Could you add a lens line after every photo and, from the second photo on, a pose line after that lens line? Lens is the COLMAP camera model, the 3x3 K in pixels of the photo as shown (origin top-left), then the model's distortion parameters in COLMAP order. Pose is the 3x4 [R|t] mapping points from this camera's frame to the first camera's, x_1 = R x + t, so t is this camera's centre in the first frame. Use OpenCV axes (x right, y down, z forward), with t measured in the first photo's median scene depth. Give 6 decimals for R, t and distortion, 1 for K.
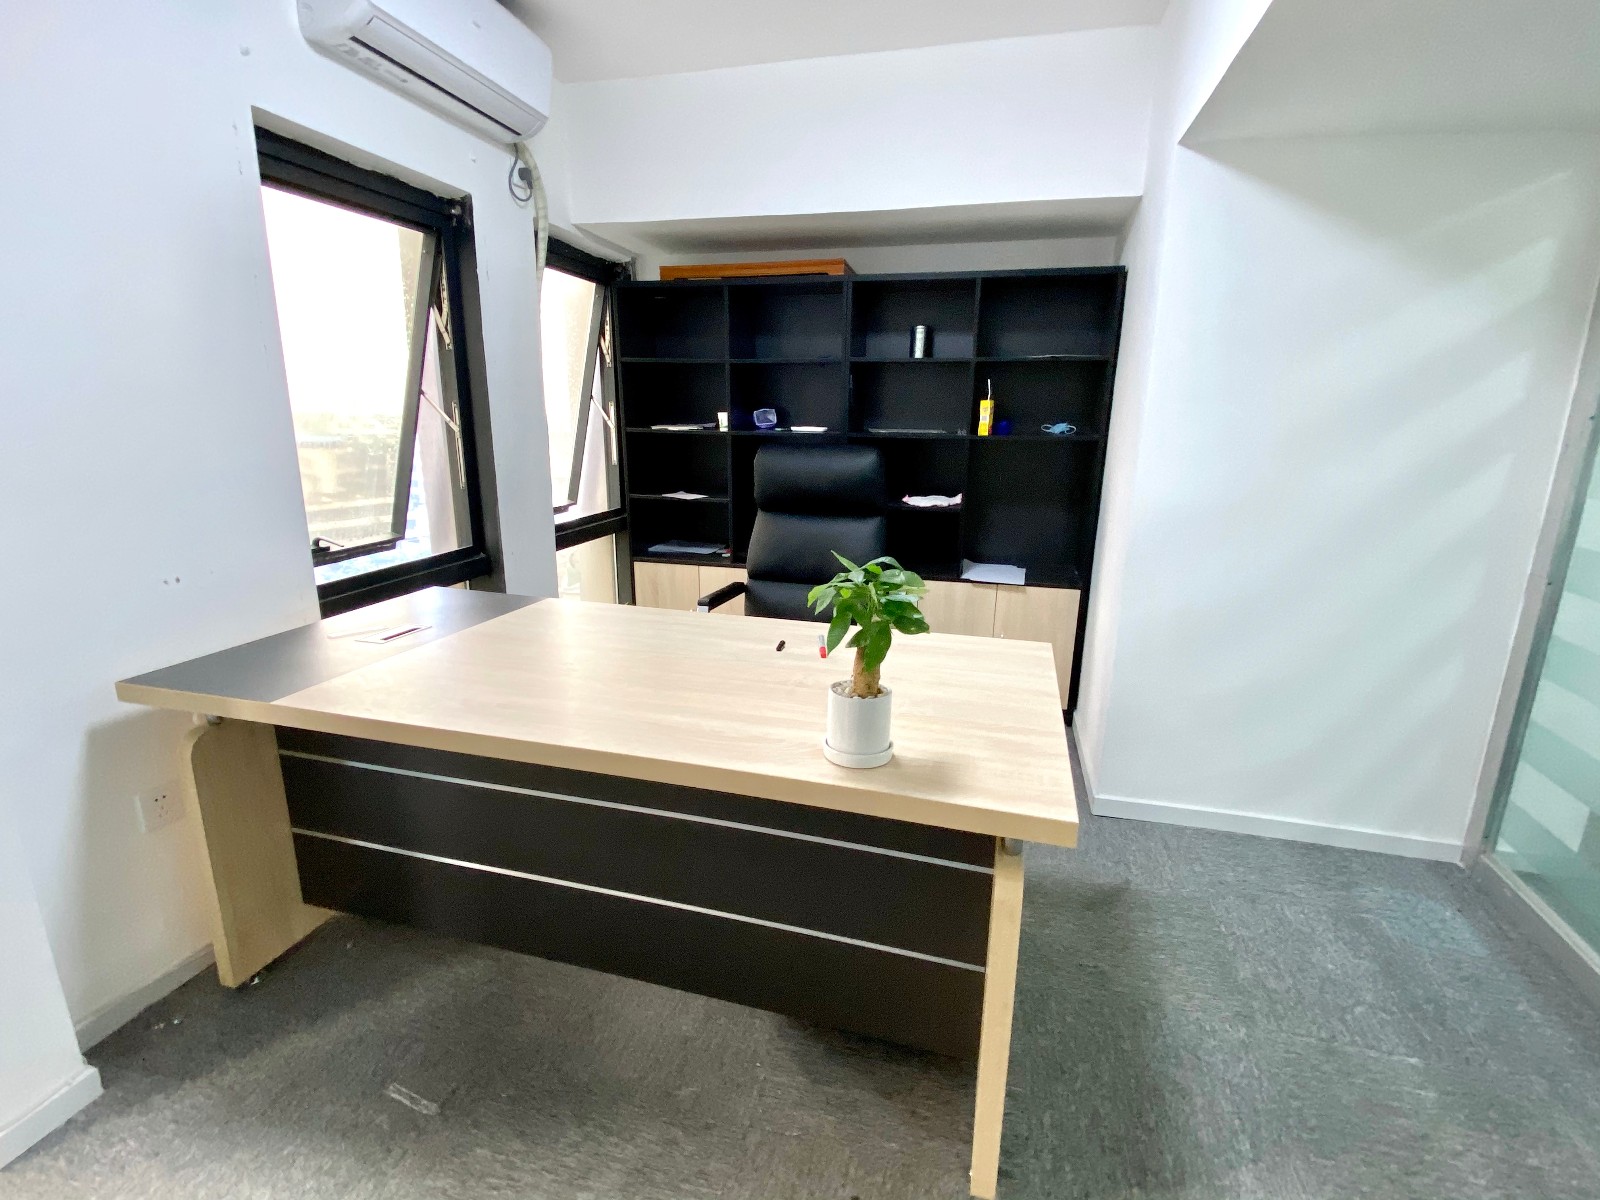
lens RADIAL K [[774.8, 0, 813.1], [0, 774.8, 602.6], [0, 0, 1]] dist [0.014390, -0.012392]
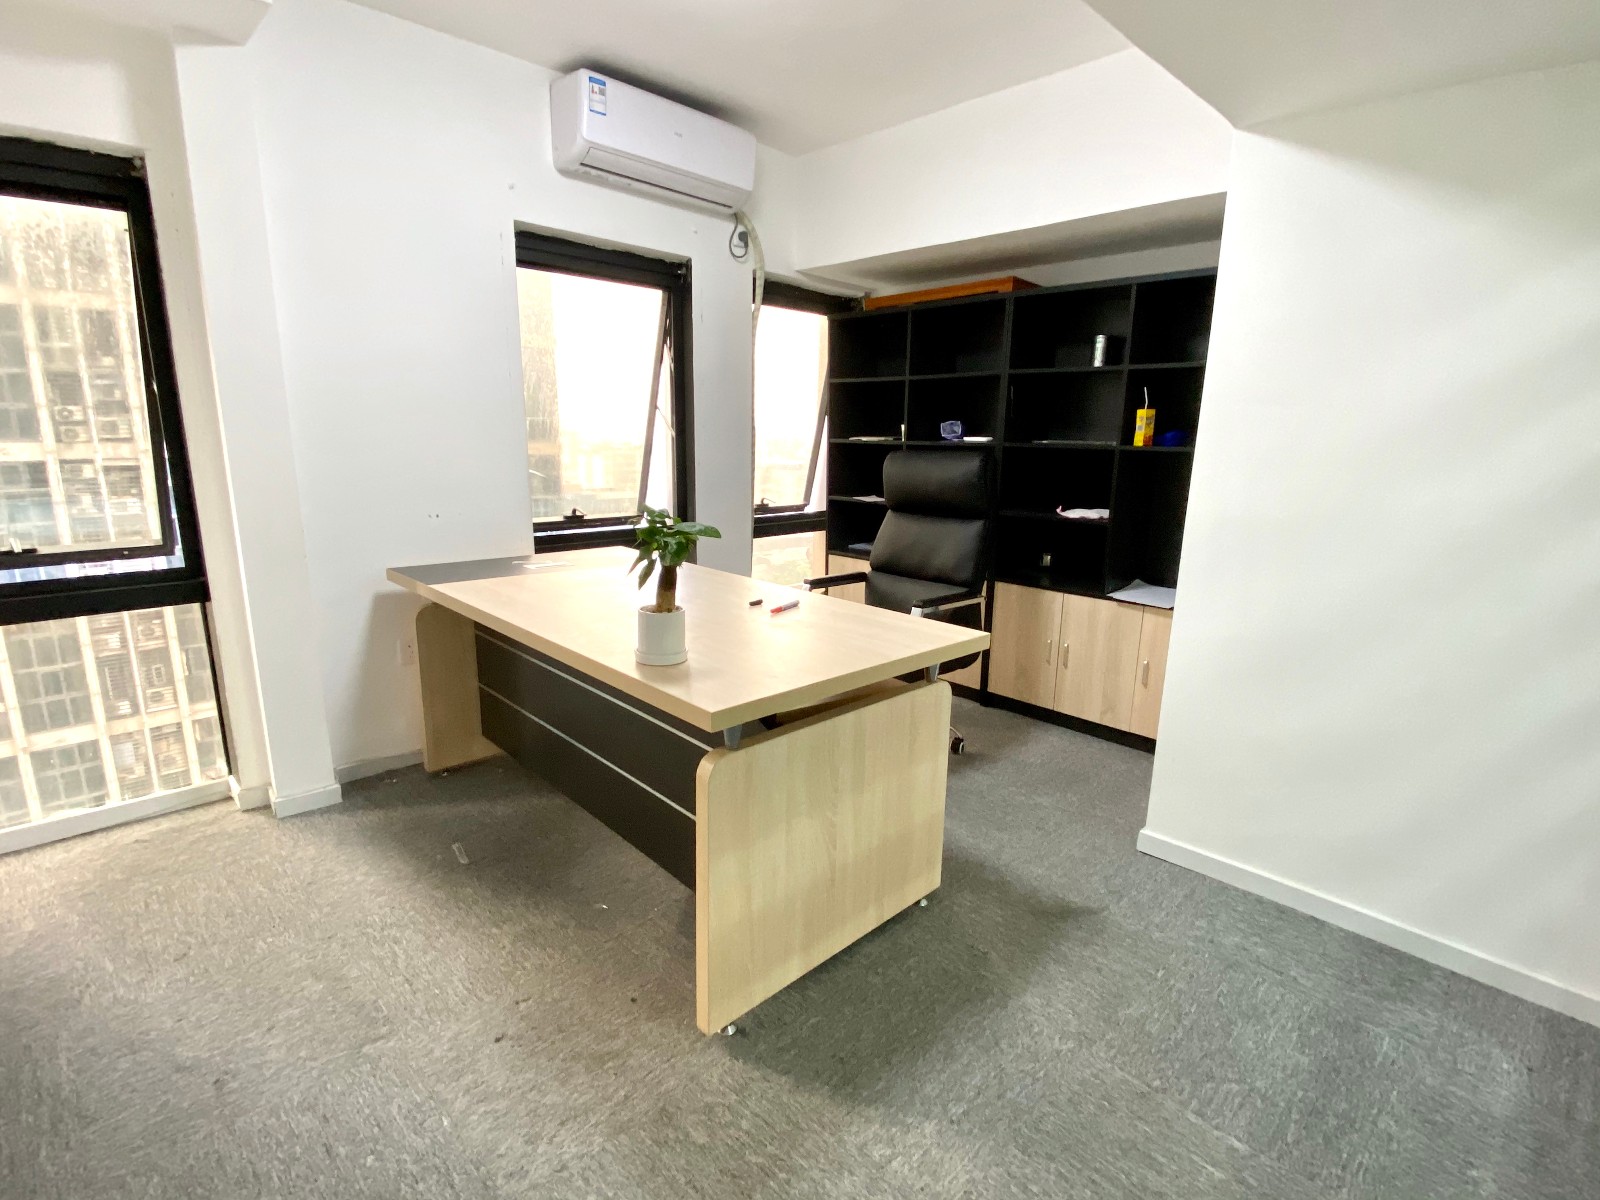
lens RADIAL K [[774.8, 0, 796.1], [0, 774.8, 602.7], [0, 0, 1]] dist [0.014390, -0.012392]
pose [[0.859818, 0.113134, -0.497910, 0.452731], [-0.131281, 0.991344, -0.001450, 0.037716], [0.493436, 0.066613, 0.867228, -0.019805]]
